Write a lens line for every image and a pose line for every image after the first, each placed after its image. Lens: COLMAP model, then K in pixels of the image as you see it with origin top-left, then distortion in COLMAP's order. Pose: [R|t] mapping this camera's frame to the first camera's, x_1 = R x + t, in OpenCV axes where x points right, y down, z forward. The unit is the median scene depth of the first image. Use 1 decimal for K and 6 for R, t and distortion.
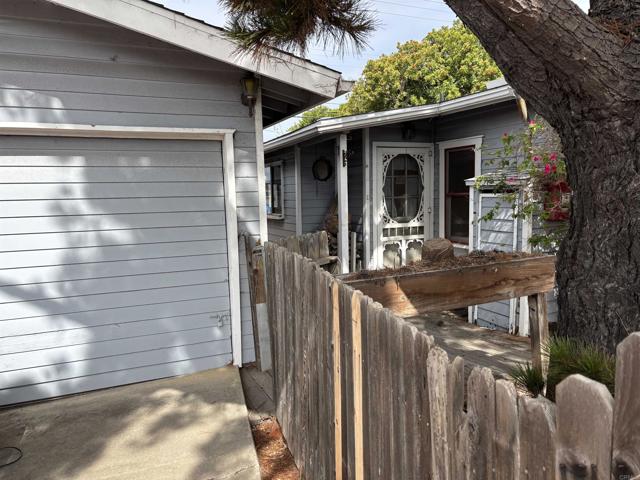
lens RADIAL K [[482.0, 0, 317.9], [0, 482.0, 241.2], [0, 0, 1]] dist [0.029256, -0.039680]
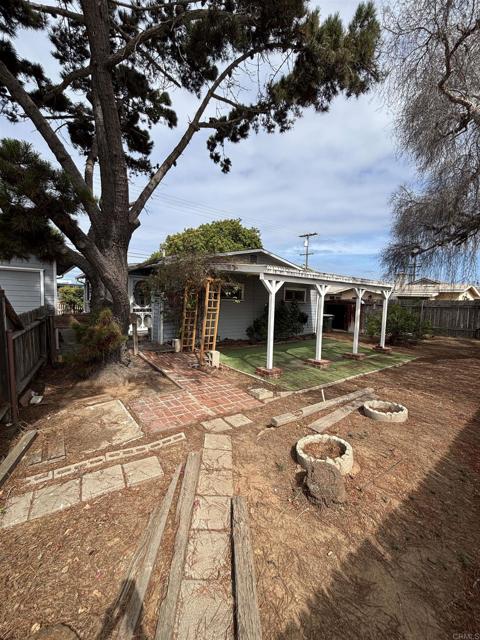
lens RADIAL K [[258.8, 0, 239.8], [0, 258.8, 319.8], [0, 0, 1]] dist [-0.013966, -0.001068]
pose [[0.967654, 0.036252, 0.249664, 0.145594], [-0.031932, 0.999262, -0.021333, 0.018599], [-0.250254, 0.012671, 0.968097, -0.199407]]
